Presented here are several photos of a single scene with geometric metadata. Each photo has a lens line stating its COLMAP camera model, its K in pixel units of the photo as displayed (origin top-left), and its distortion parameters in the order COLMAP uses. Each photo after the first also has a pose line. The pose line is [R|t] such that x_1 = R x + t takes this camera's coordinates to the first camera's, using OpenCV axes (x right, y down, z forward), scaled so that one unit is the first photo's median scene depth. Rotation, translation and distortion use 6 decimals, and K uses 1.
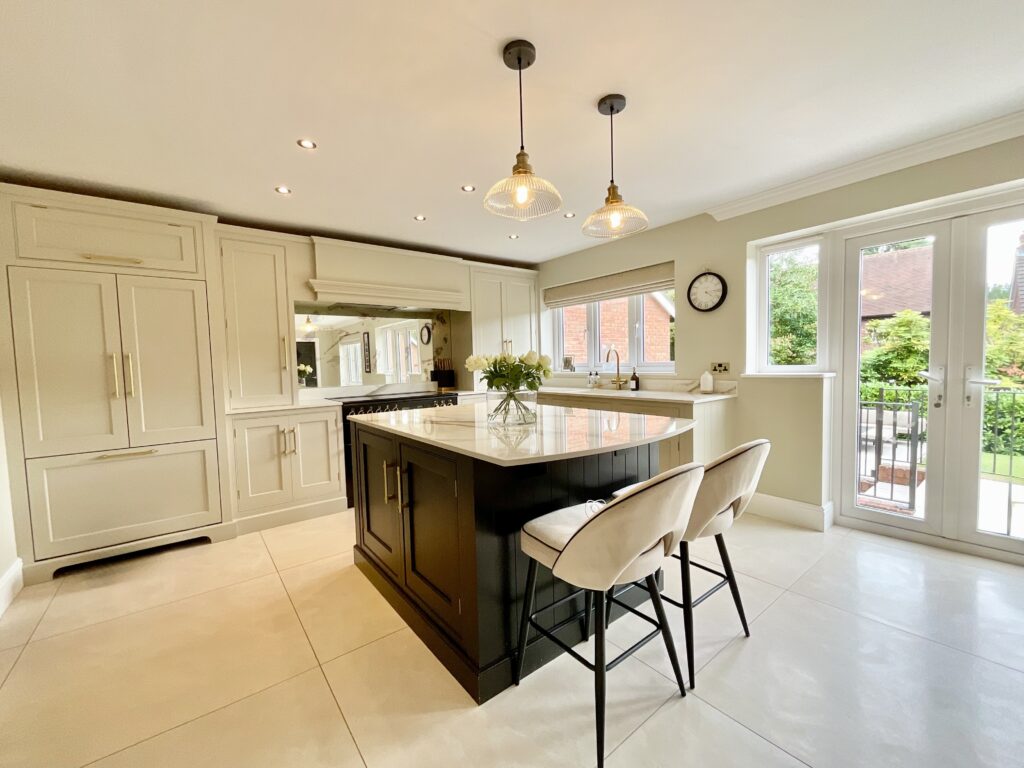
lens RADIAL K [[419.9, 0, 503.3], [0, 419.9, 388.3], [0, 0, 1]] dist [0.000578, -0.003183]
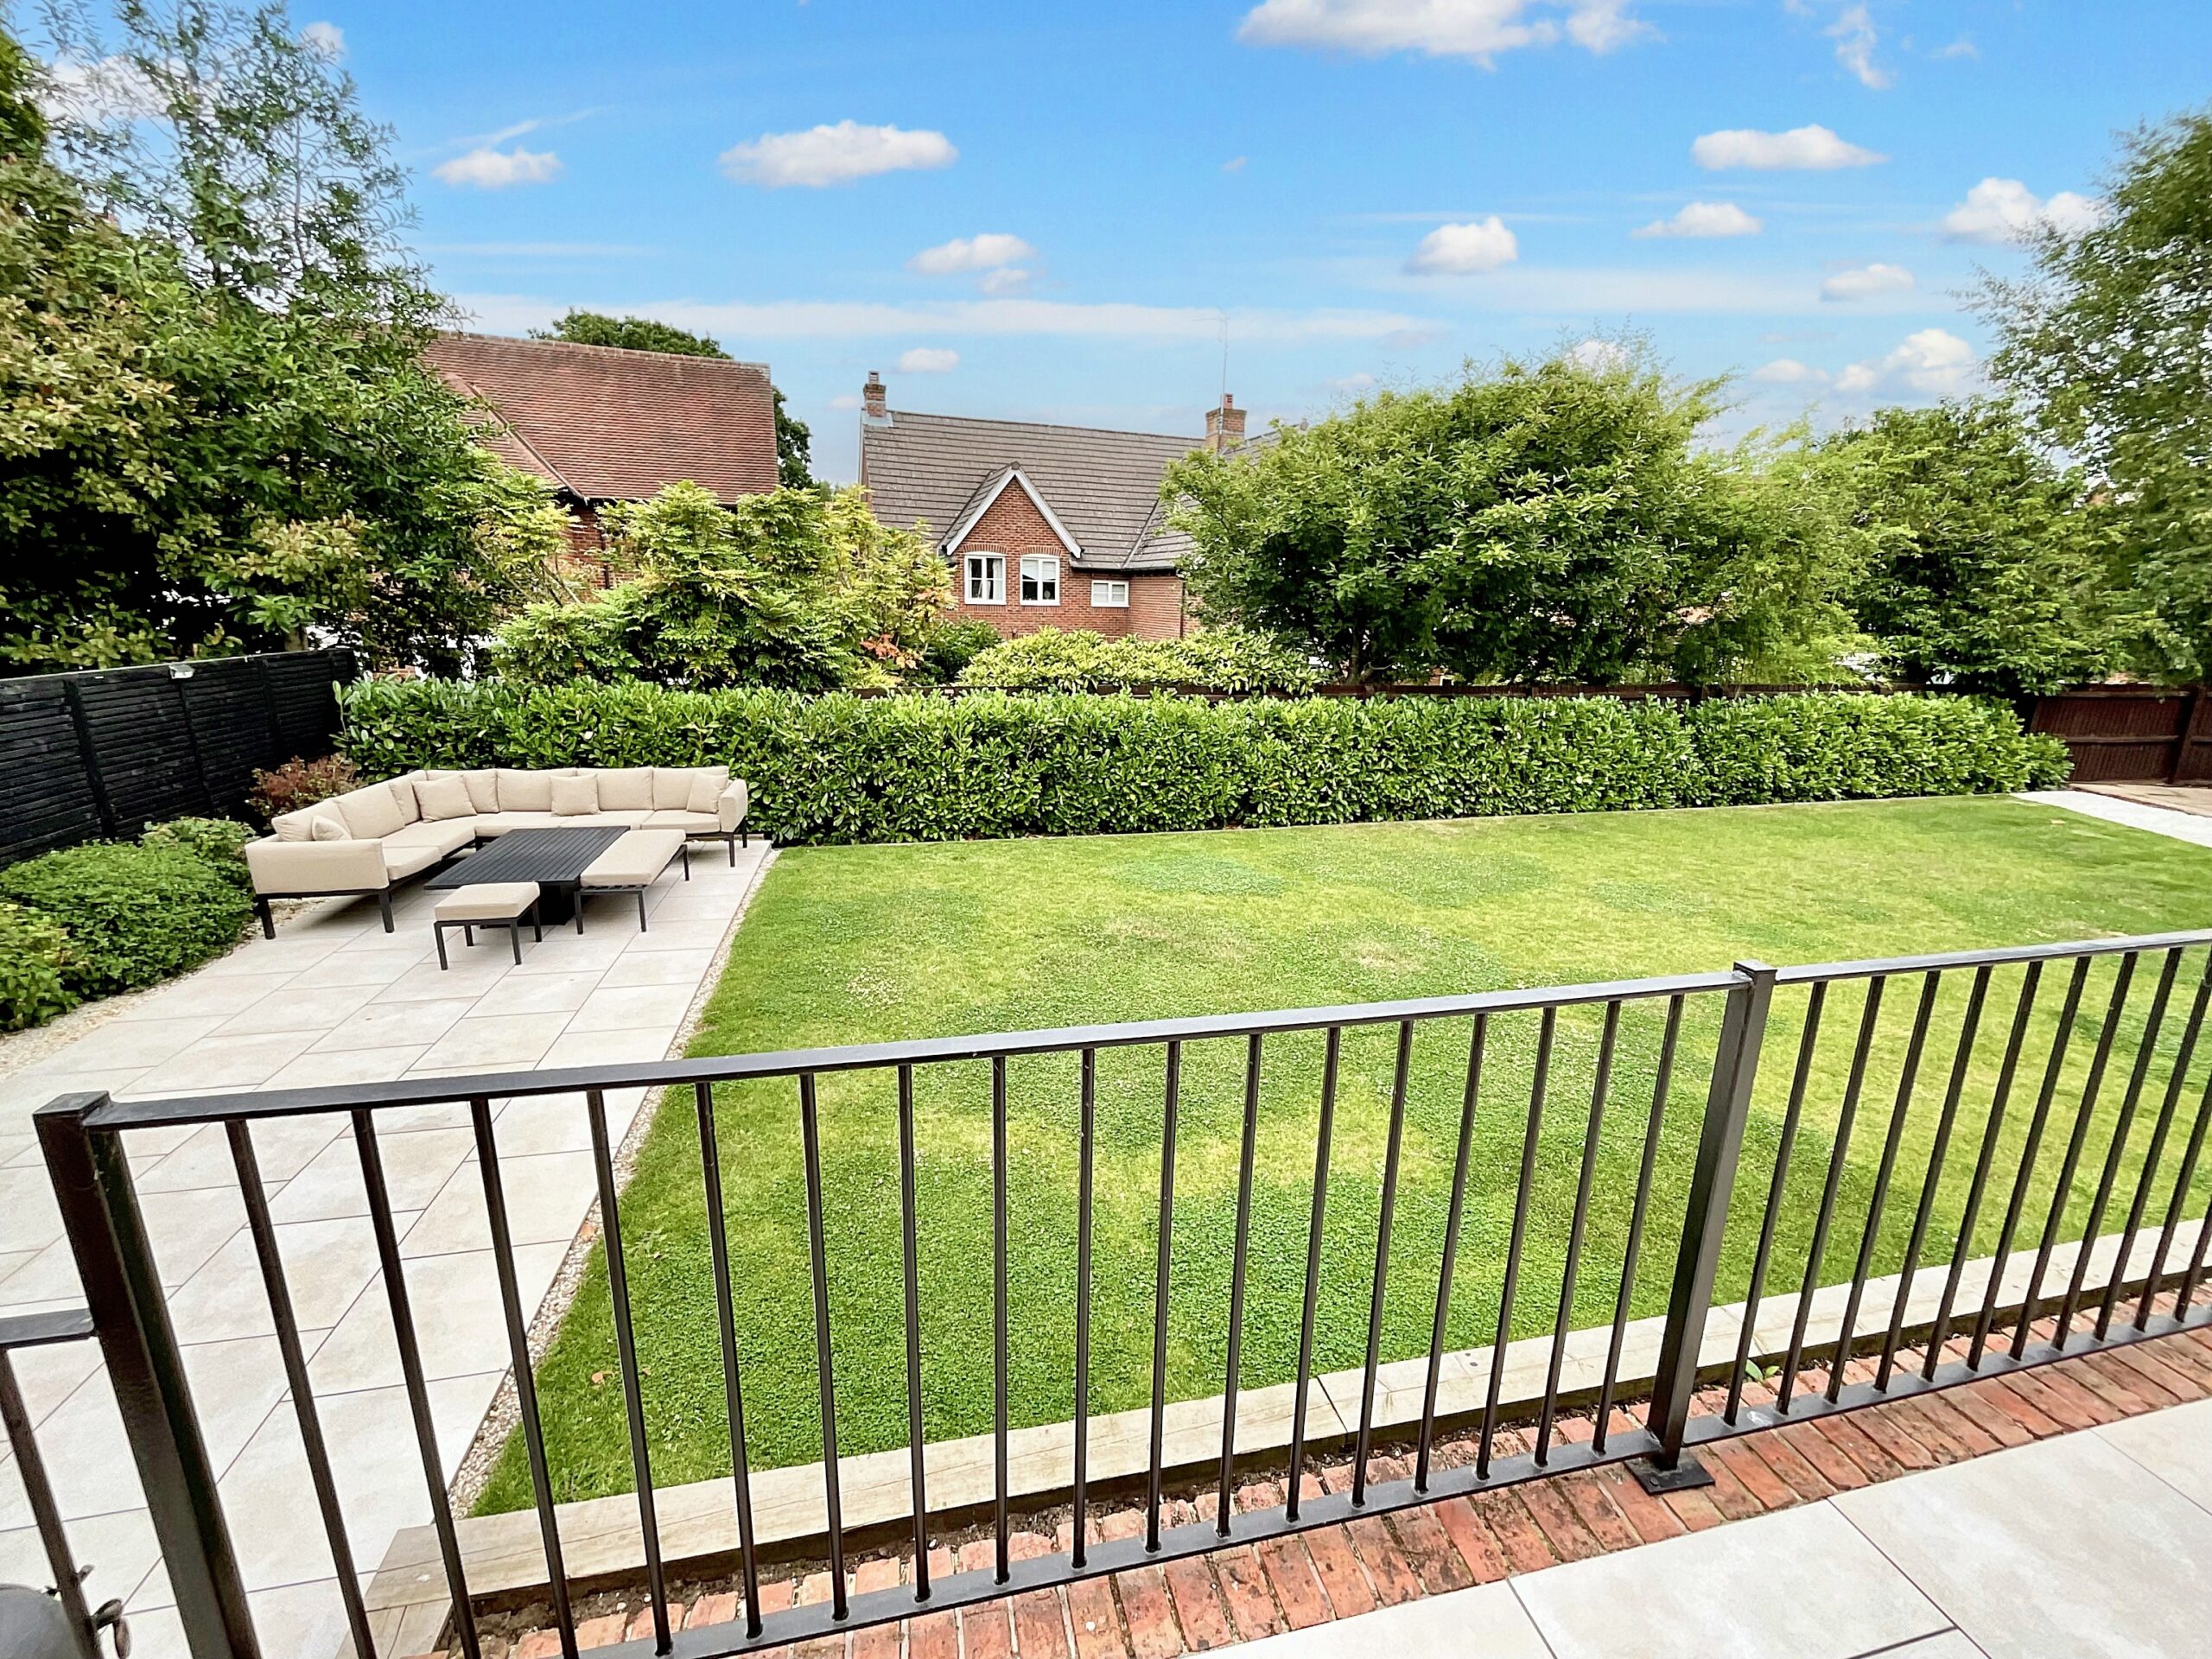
lens RADIAL K [[906.6, 0, 1106.0], [0, 906.6, 829.5], [0, 0, 1]] dist [-0.008745, 0.000225]
pose [[0.417550, -0.186897, 0.889225, 0.436589], [0.019742, 0.980253, 0.196759, -0.043598], [-0.908439, -0.064601, 0.412994, 0.388808]]
